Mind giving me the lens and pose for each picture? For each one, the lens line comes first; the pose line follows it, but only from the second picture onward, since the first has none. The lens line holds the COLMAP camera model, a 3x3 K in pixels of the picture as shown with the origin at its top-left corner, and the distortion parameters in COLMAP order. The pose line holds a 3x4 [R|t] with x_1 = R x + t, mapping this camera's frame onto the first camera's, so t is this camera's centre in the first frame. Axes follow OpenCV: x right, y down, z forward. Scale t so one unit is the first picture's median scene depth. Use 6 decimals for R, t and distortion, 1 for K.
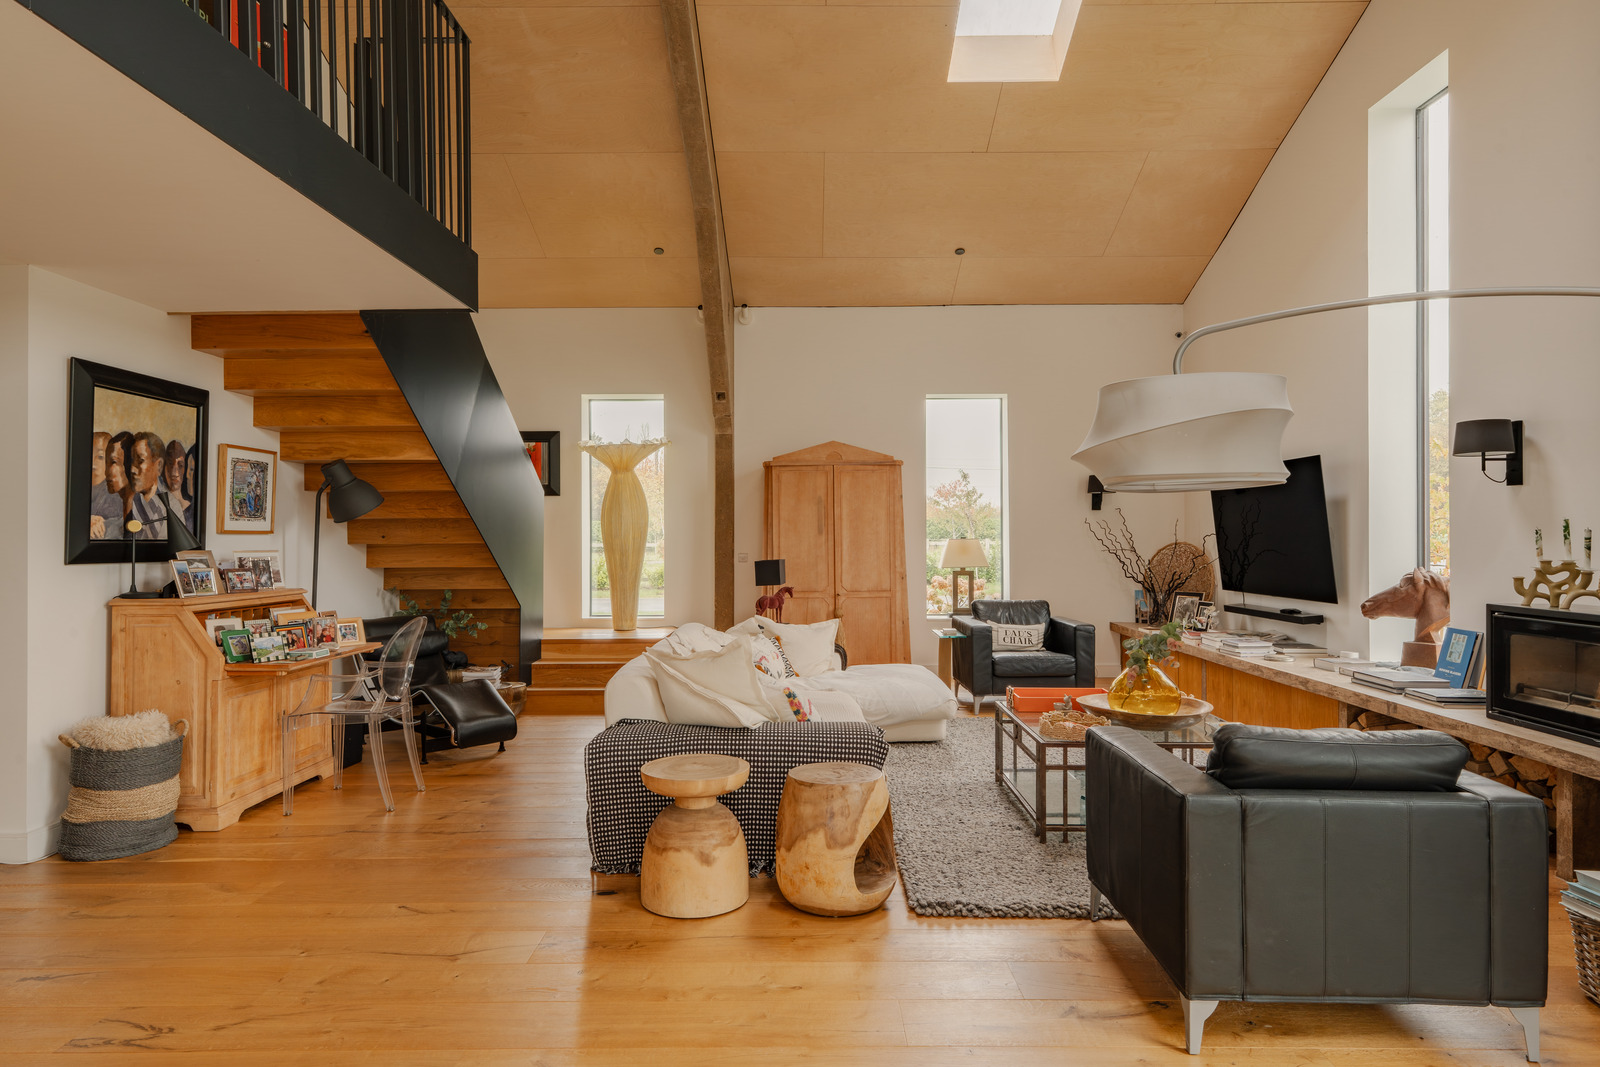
lens RADIAL K [[1302.5, 0, 800.0], [0, 1302.5, 533.5], [0, 0, 1]] dist [0.006500, 0.003120]
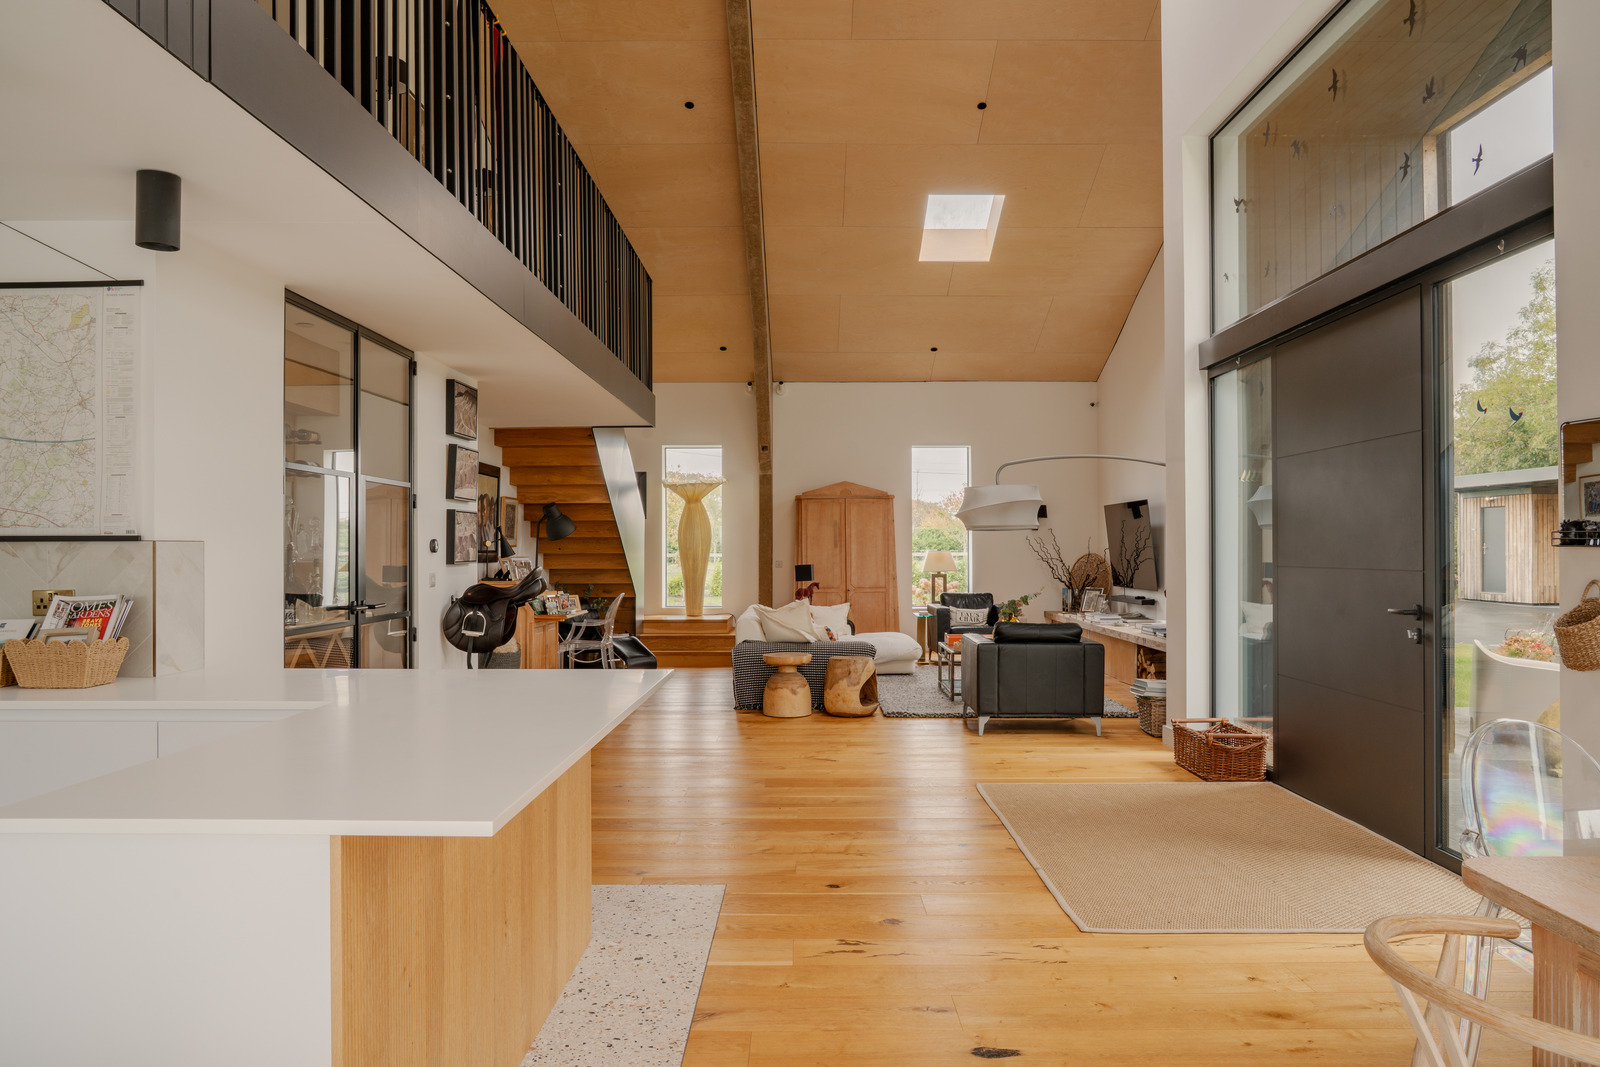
lens RADIAL K [[1302.5, 0, 800.0], [0, 1302.5, 533.5], [0, 0, 1]] dist [0.006500, 0.003120]
pose [[0.999988, 0.002177, -0.004351, -0.019177], [-0.002214, 0.999960, -0.008608, -0.002391], [0.004332, 0.008617, 0.999953, -0.464326]]
